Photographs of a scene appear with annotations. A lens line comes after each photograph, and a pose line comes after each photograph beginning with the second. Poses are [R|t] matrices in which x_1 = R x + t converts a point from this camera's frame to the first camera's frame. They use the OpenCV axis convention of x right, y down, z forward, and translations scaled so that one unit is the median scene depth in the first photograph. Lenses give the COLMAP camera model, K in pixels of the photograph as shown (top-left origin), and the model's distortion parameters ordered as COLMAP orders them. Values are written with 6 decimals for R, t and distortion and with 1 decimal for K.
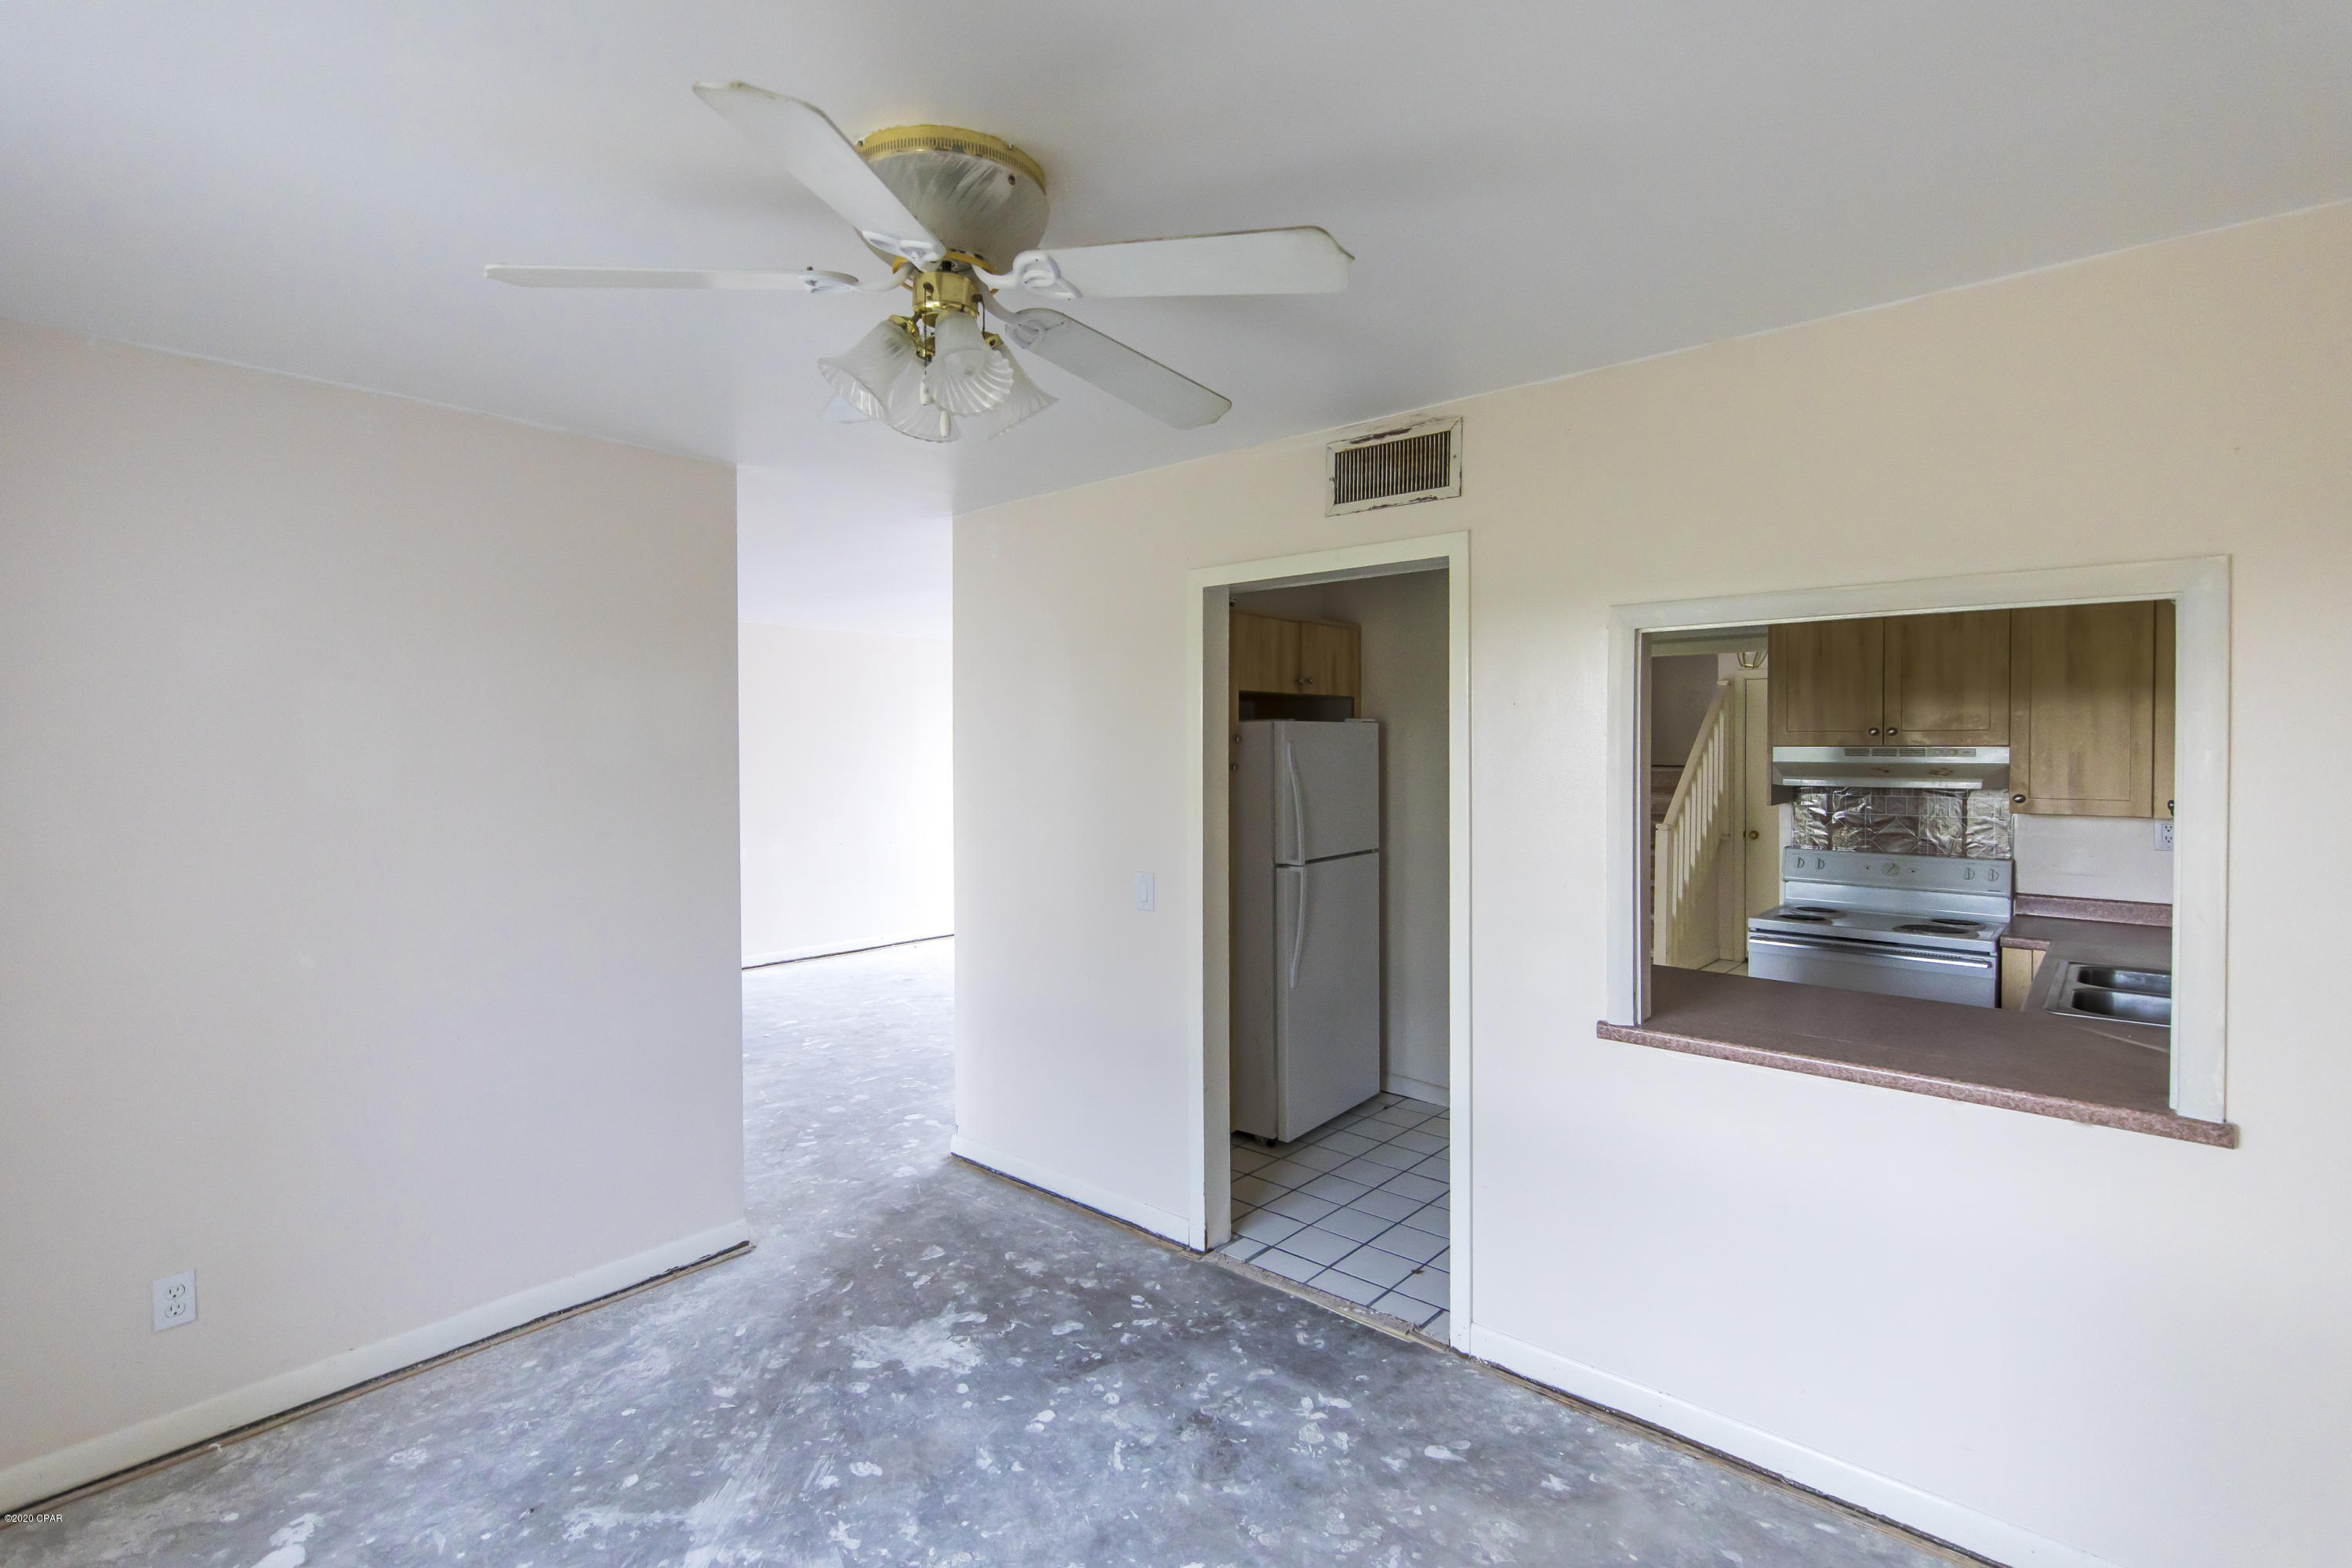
lens RADIAL K [[1107.0, 0, 1177.4], [0, 1107.0, 773.0], [0, 0, 1]] dist [-0.006480, -0.000448]
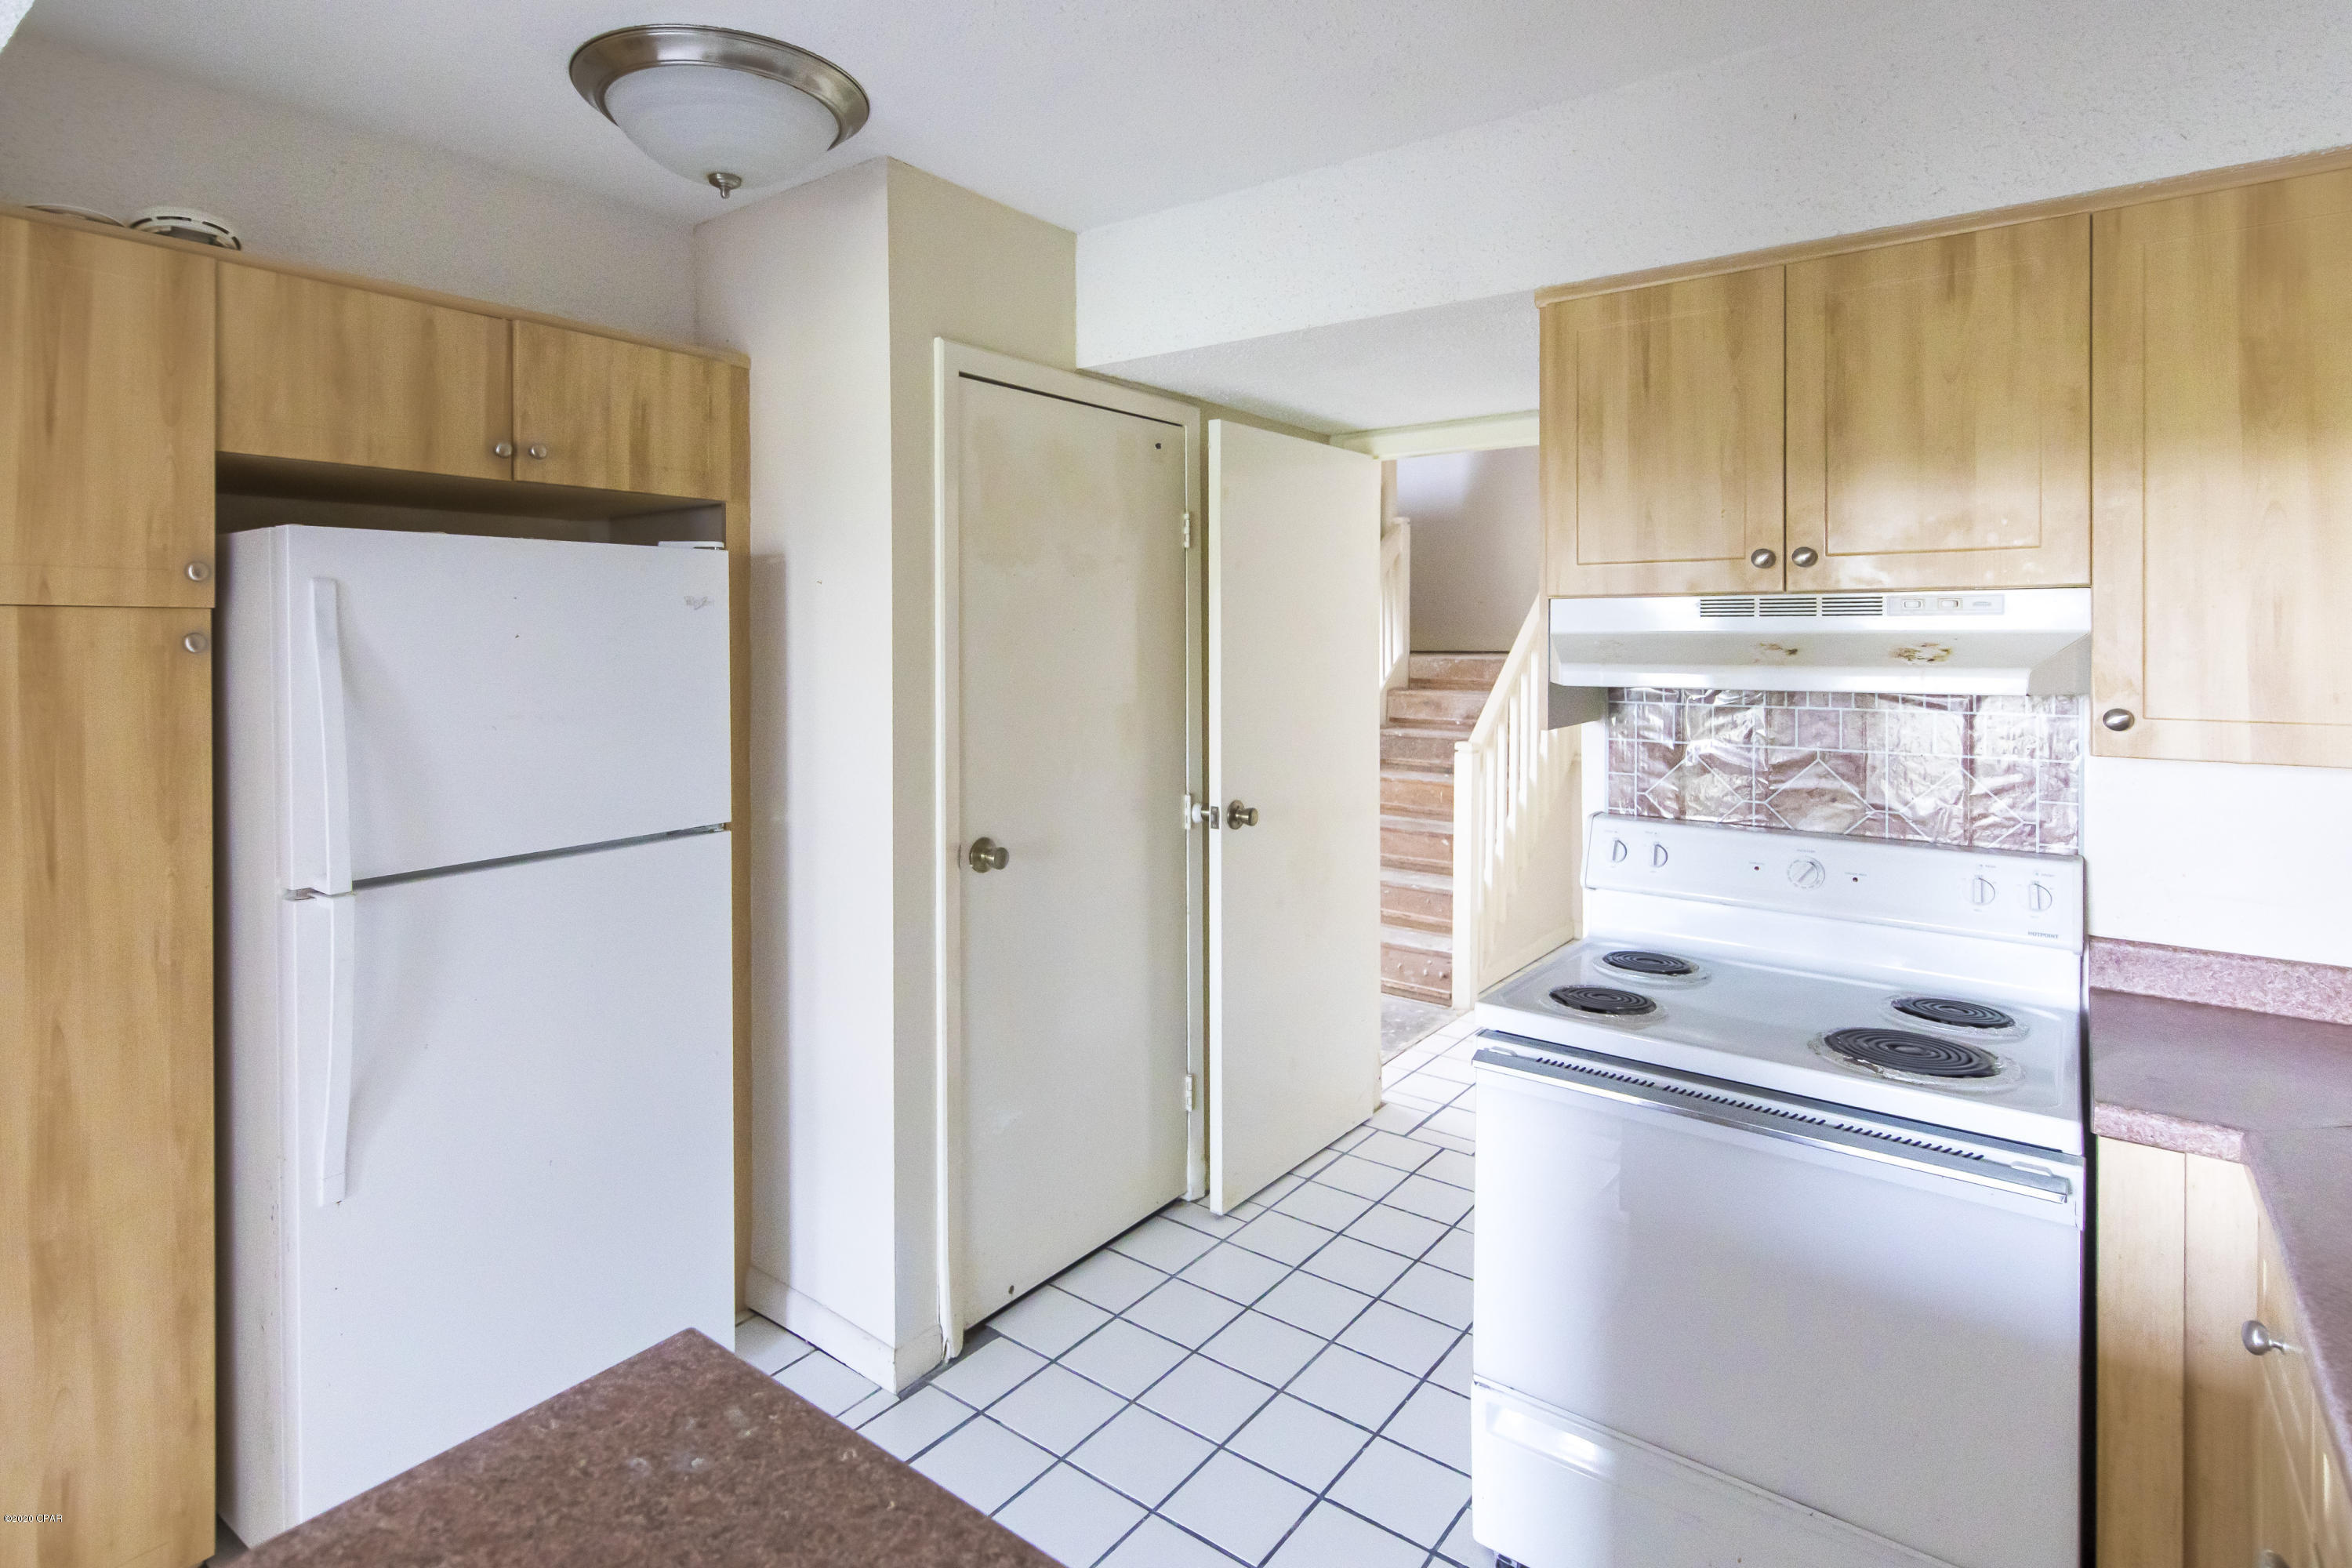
lens RADIAL K [[1173.7, 0, 1171.9], [0, 1173.7, 649.7], [0, 0, 1]] dist [0.004833, 0.000594]
pose [[0.998190, -0.000096, 0.060136, 0.367212], [0.000874, 0.999916, -0.012907, 0.003001], [-0.060129, 0.012937, 0.998107, 0.549011]]
